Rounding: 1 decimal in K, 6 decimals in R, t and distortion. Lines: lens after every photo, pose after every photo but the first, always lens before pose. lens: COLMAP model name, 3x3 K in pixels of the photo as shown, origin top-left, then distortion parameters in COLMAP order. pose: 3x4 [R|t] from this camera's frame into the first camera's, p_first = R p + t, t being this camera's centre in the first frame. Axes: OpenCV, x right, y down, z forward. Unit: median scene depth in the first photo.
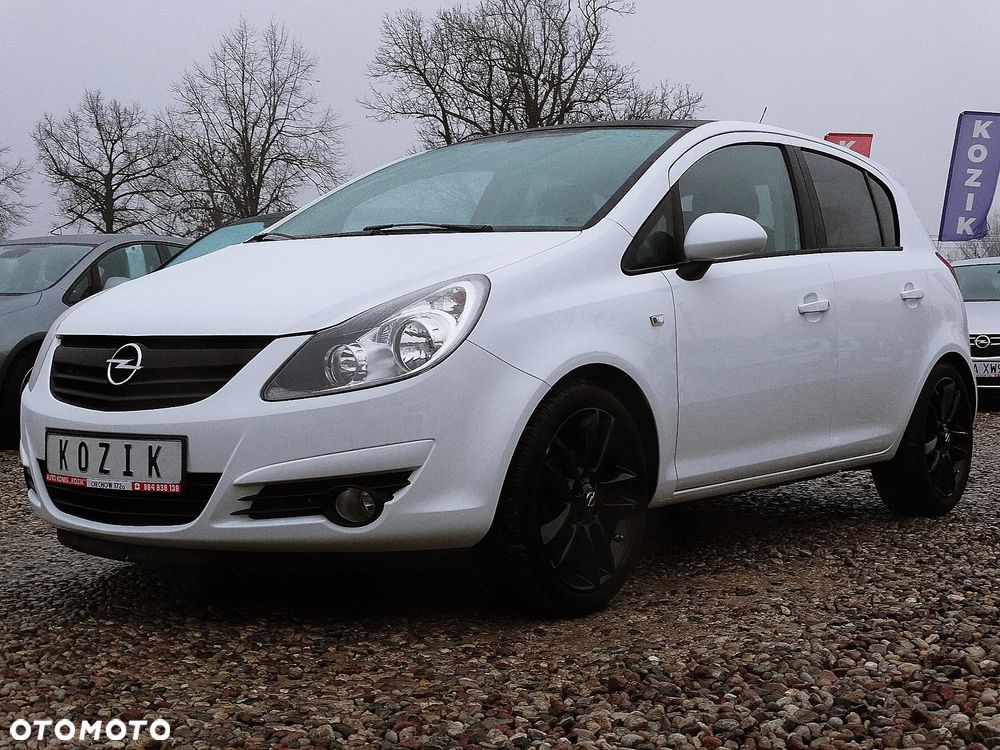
lens RADIAL K [[1602.7, 0, 500.0], [0, 1602.7, 375.0], [0, 0, 1]] dist [-0.016870, 0.111974]
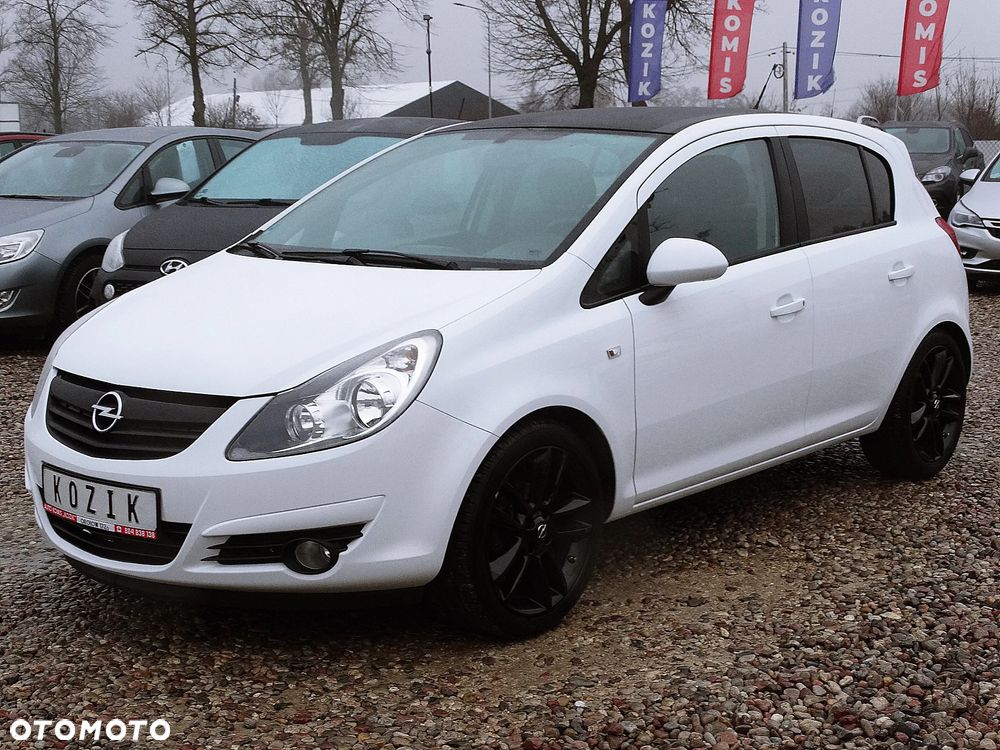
lens RADIAL K [[1606.2, 0, 498.6], [0, 1606.2, 404.5], [0, 0, 1]] dist [0.008056, -0.004940]
pose [[0.997789, 0.009997, -0.065705, 0.101824], [-0.000071, 0.988784, 0.149354, -0.175041], [0.066461, -0.149019, 0.986598, -0.054286]]
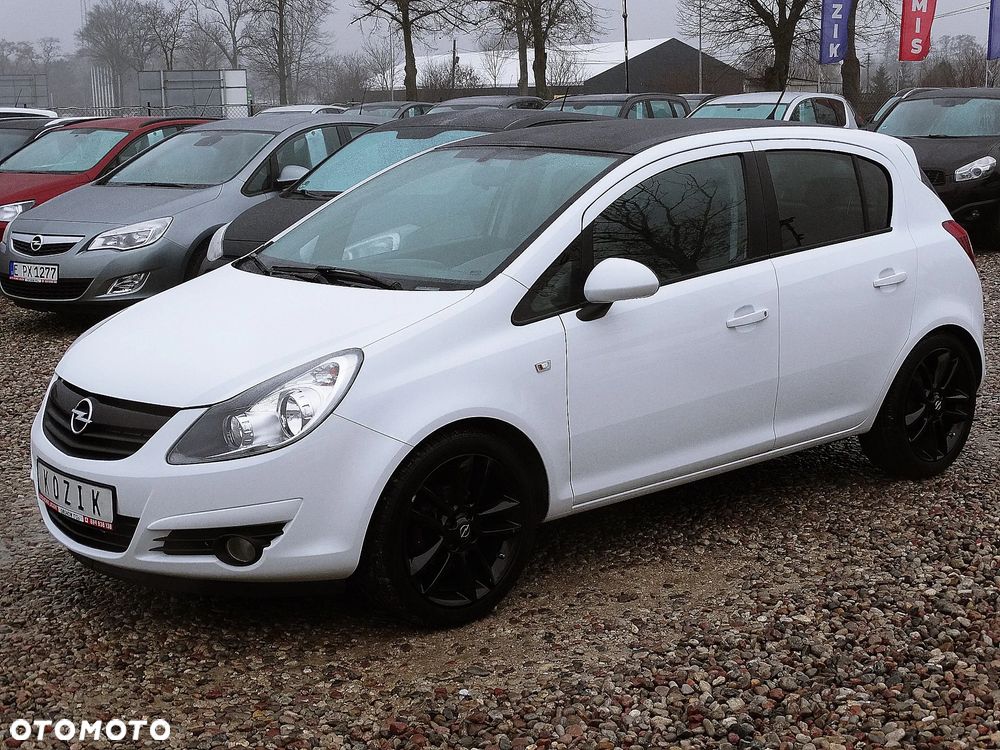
lens RADIAL K [[1606.2, 0, 498.6], [0, 1606.2, 404.5], [0, 0, 1]] dist [0.008056, -0.004940]
pose [[0.974683, 0.029198, -0.221678, 0.354629], [0.011421, 0.983642, 0.179774, -0.235575], [0.223301, -0.177754, 0.958405, -0.112603]]
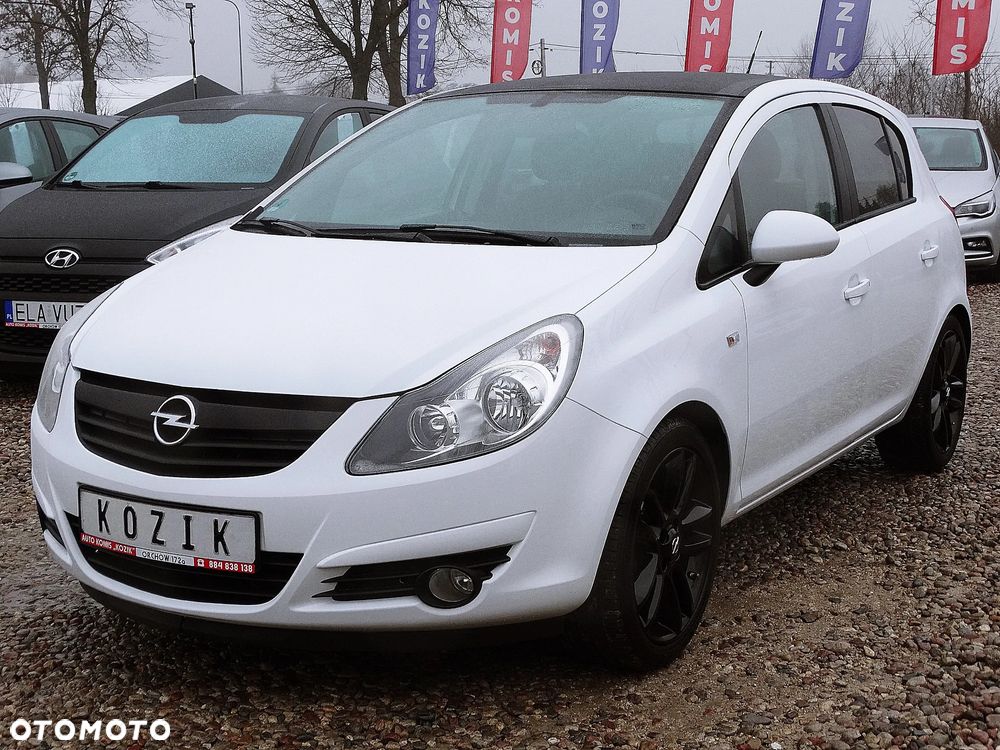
lens RADIAL K [[1595.7, 0, 471.3], [0, 1595.7, 413.2], [0, 0, 1]] dist [0.008928, -0.027663]
pose [[0.994968, -0.013709, 0.099246, -0.159556], [-0.001754, 0.988059, 0.154068, -0.148182], [-0.100173, -0.153467, 0.983063, 0.114467]]
